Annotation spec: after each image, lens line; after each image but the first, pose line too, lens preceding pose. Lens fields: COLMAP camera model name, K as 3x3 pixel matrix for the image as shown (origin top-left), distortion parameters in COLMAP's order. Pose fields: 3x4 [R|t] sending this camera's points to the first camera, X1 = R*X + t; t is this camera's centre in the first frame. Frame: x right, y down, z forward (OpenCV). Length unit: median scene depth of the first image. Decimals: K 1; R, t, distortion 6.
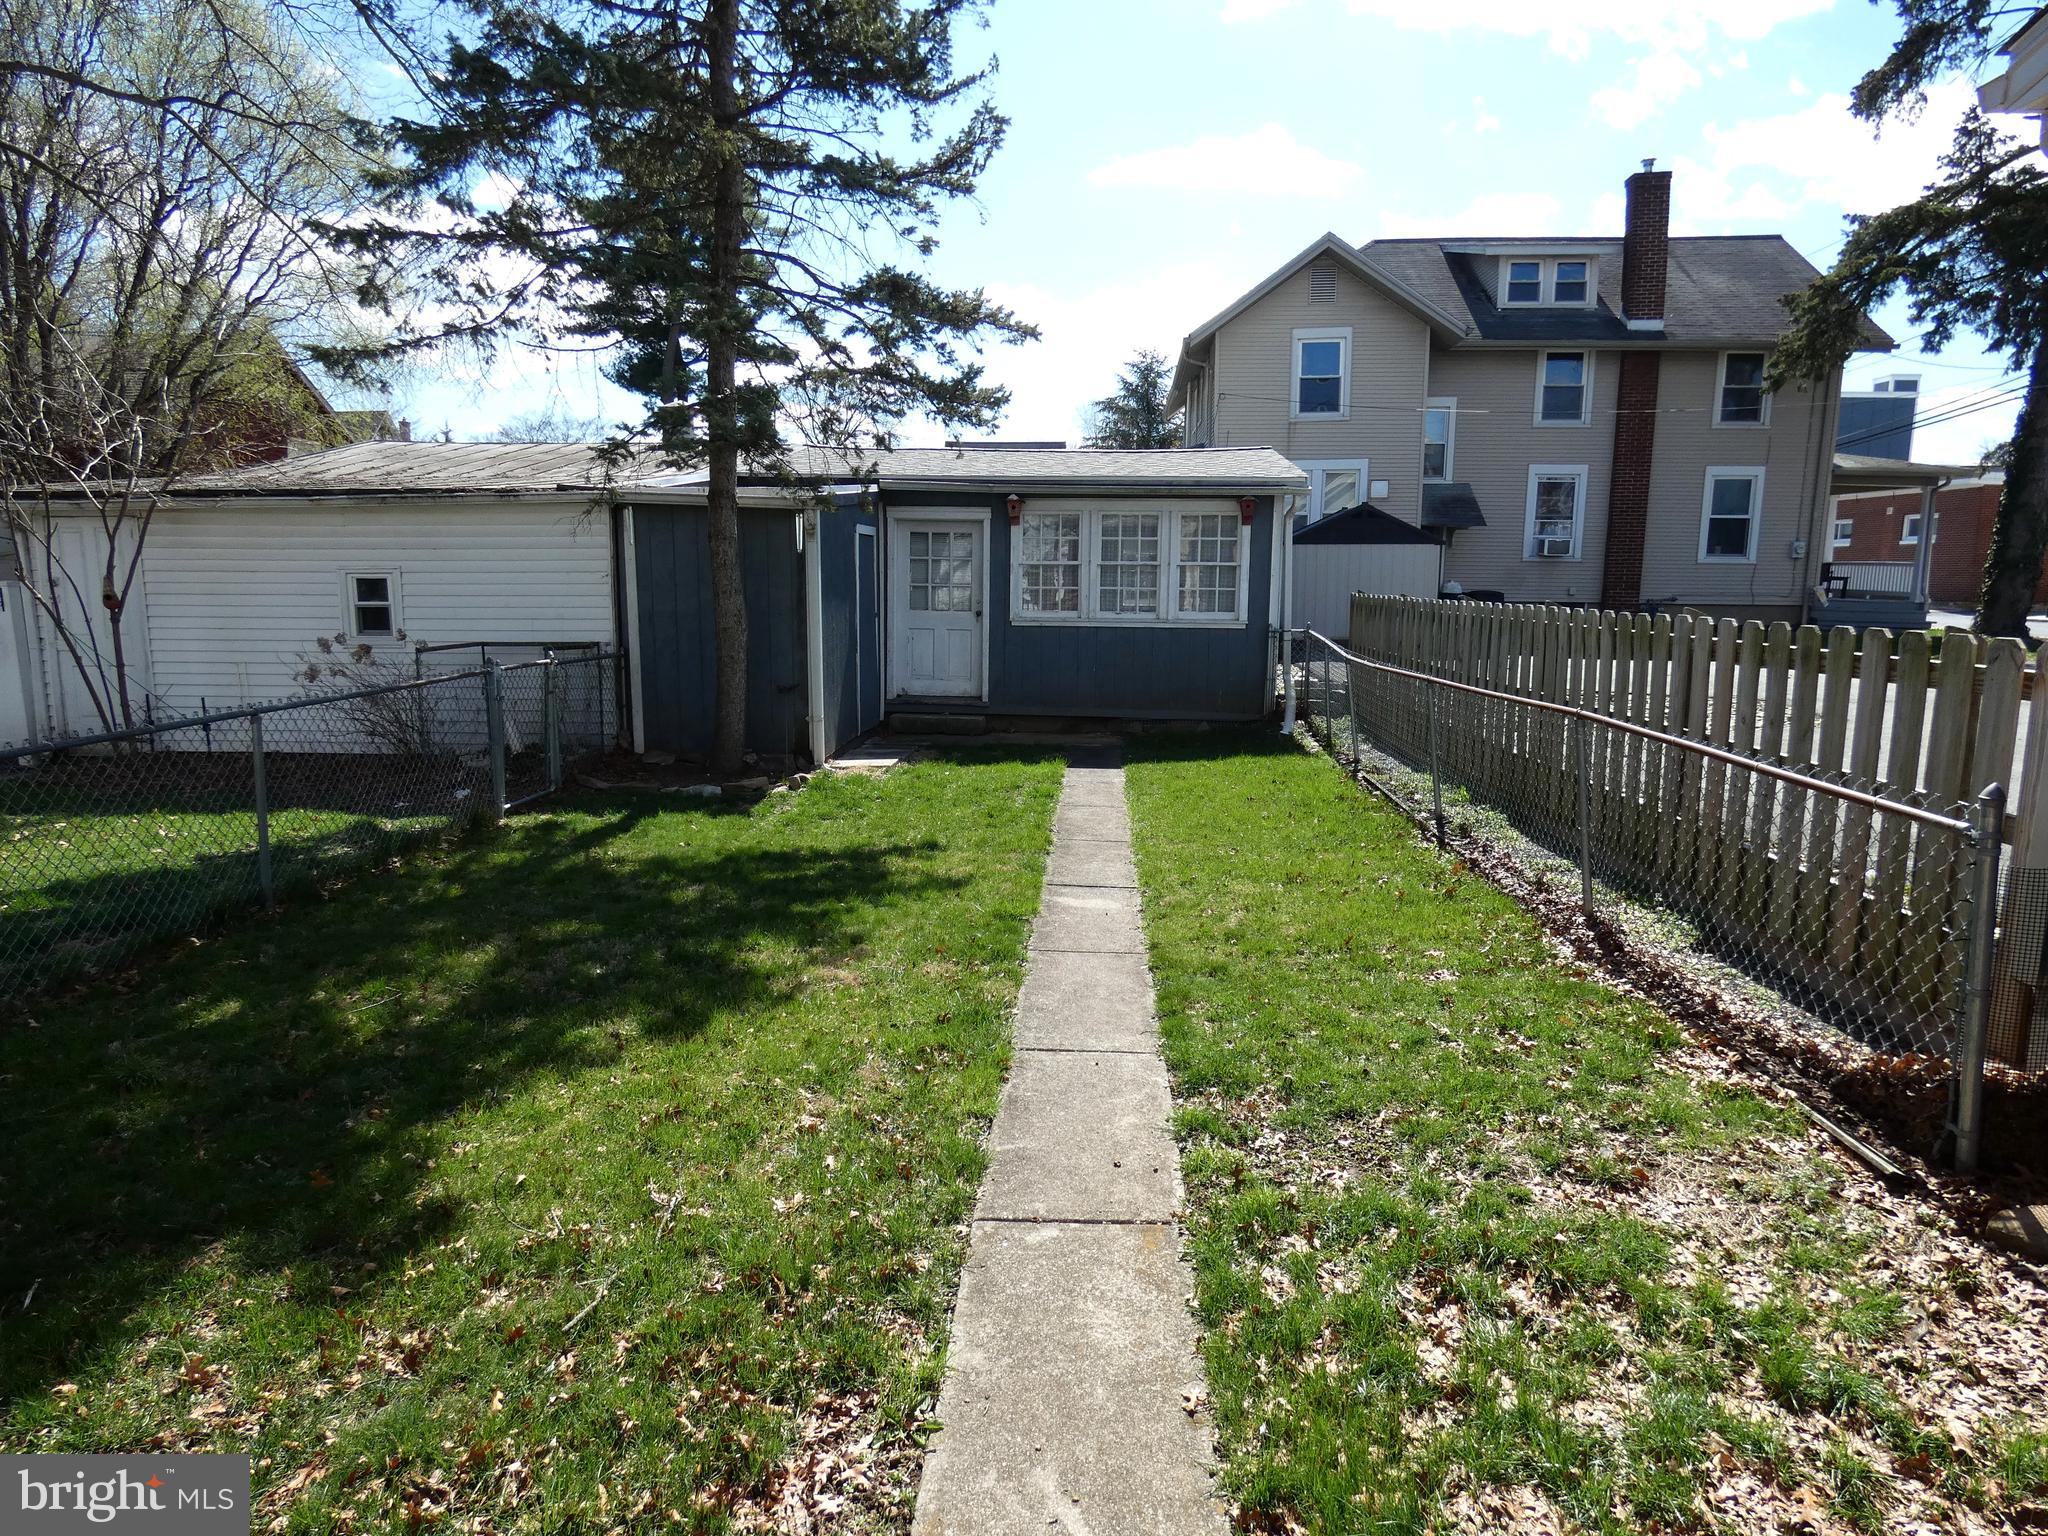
lens RADIAL K [[1244.7, 0, 1030.5], [0, 1244.7, 776.9], [0, 0, 1]] dist [0.001489, 0.002054]
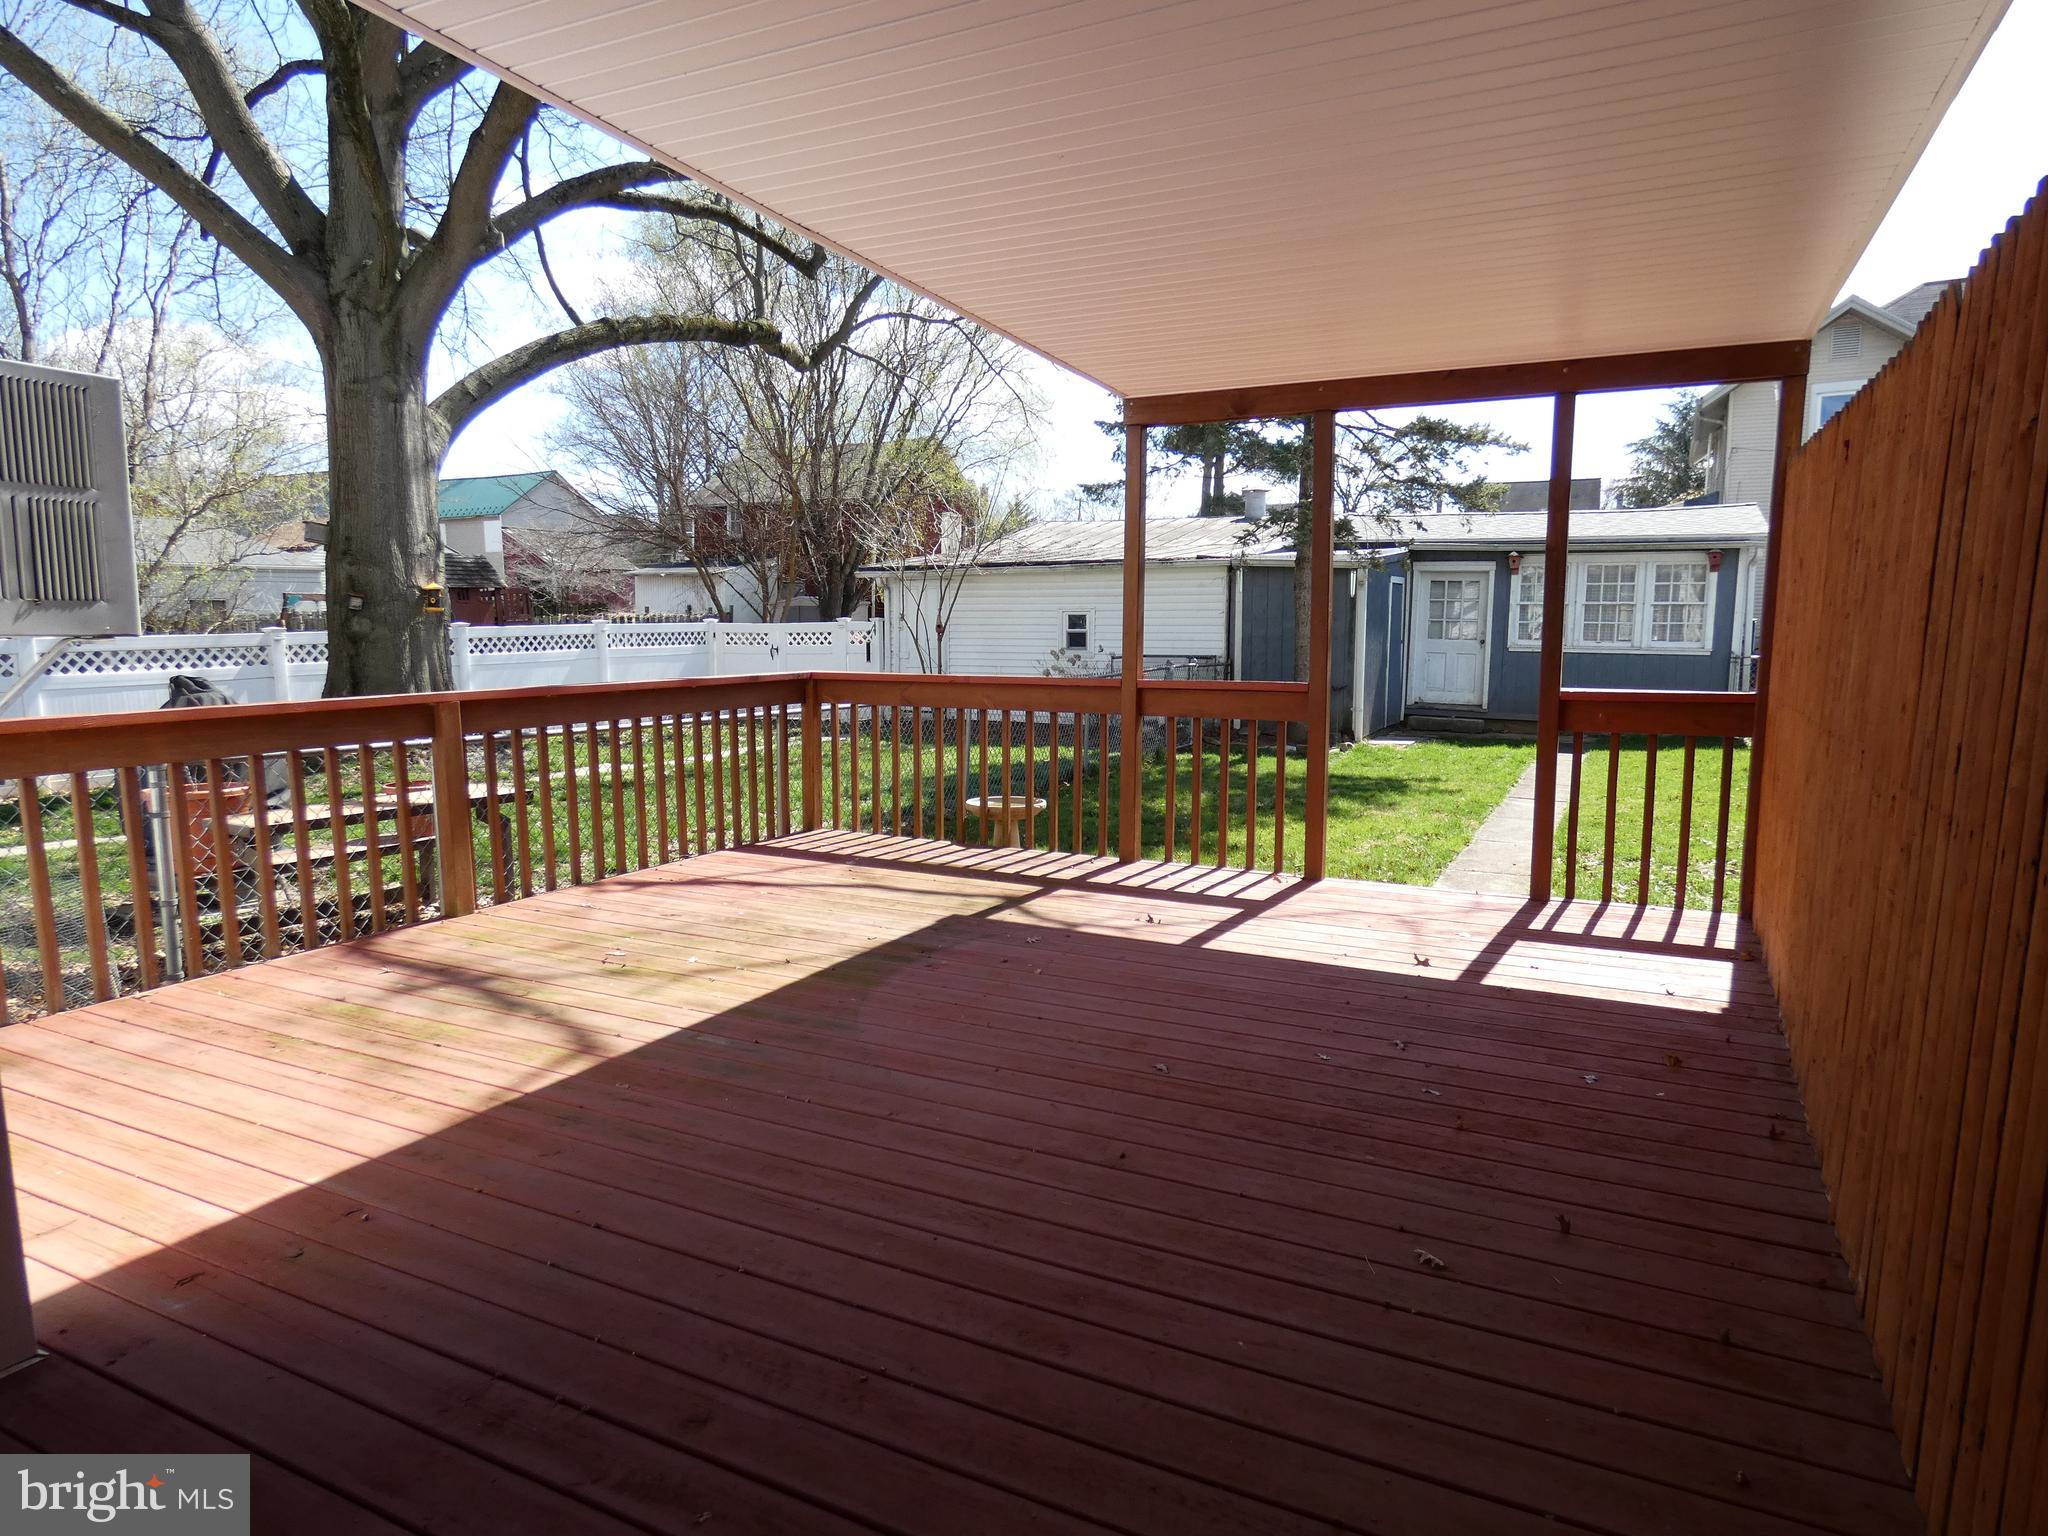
lens RADIAL K [[1227.2, 0, 1010.8], [0, 1227.2, 763.9], [0, 0, 1]] dist [-0.030709, 0.000328]
pose [[0.913040, 0.045752, -0.405296, 0.033002], [-0.062230, 0.997681, -0.027566, 0.065591], [0.403095, 0.050390, 0.913770, -0.380213]]
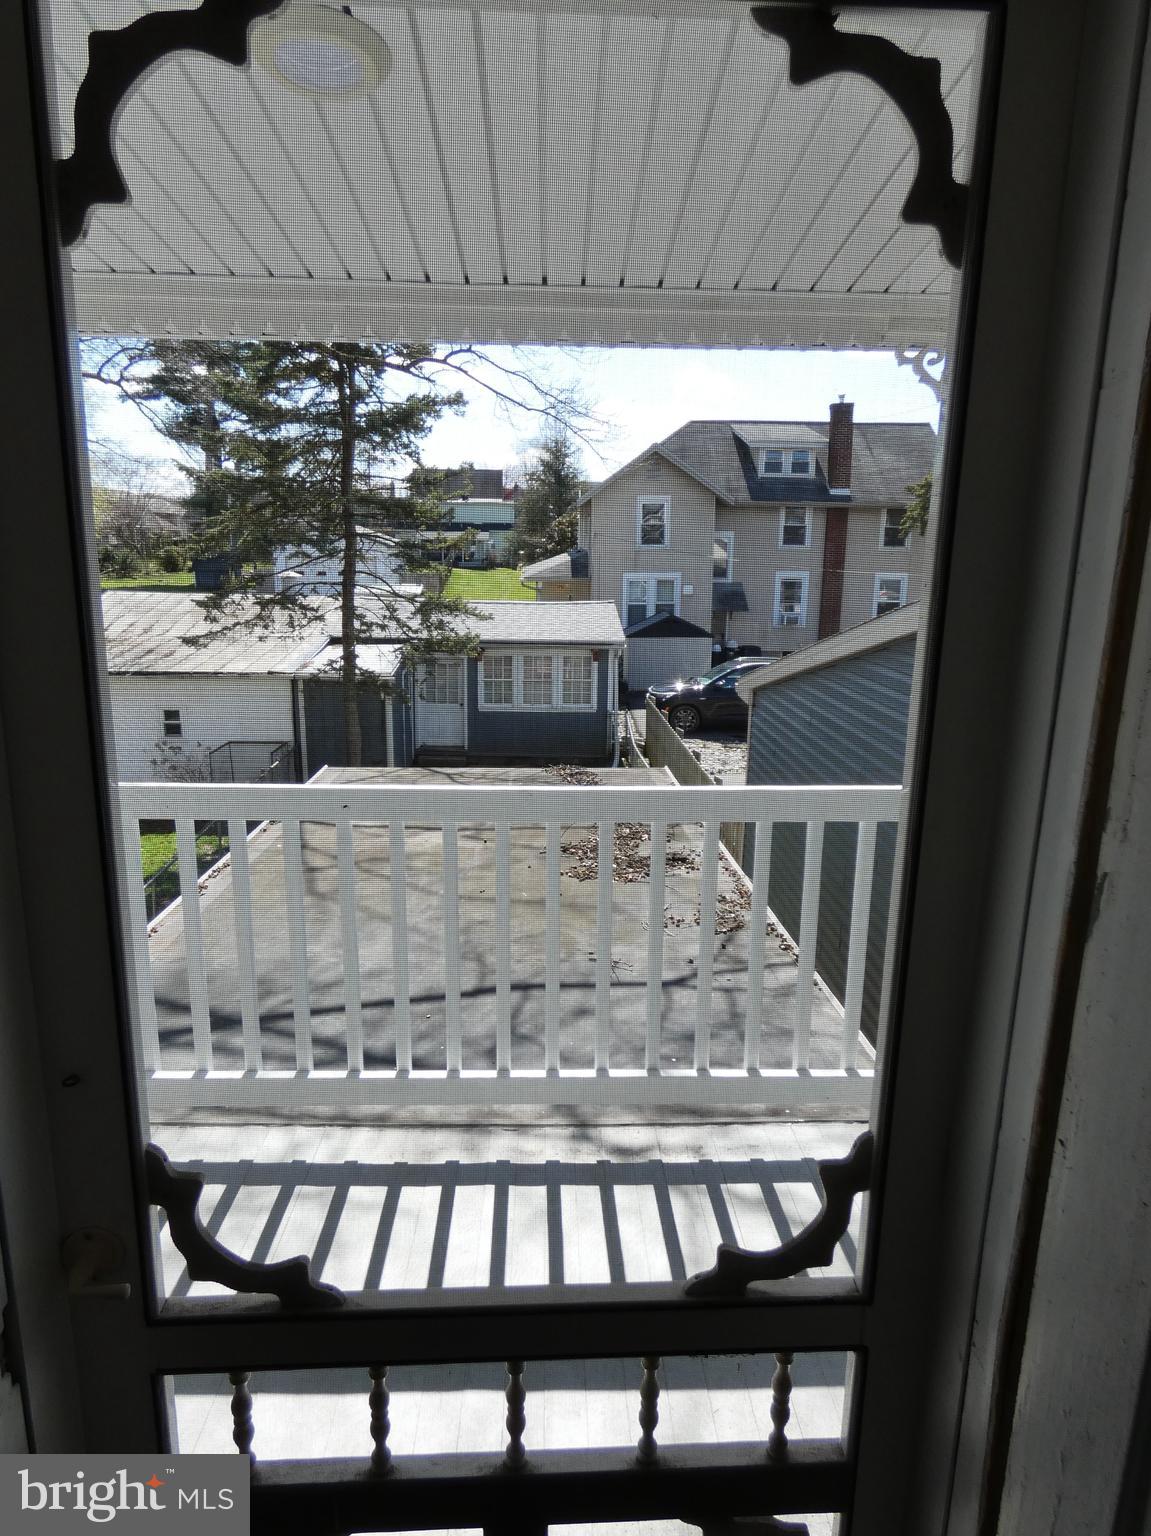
lens RADIAL K [[933.5, 0, 575.5], [0, 933.5, 768.0], [0, 0, 1]] dist [0.001489, 0.002054]
pose [[0.994594, -0.015409, 0.102687, -0.016340], [0.008804, 0.997881, 0.064468, -0.129249], [-0.103463, -0.063215, 0.992622, -0.509494]]
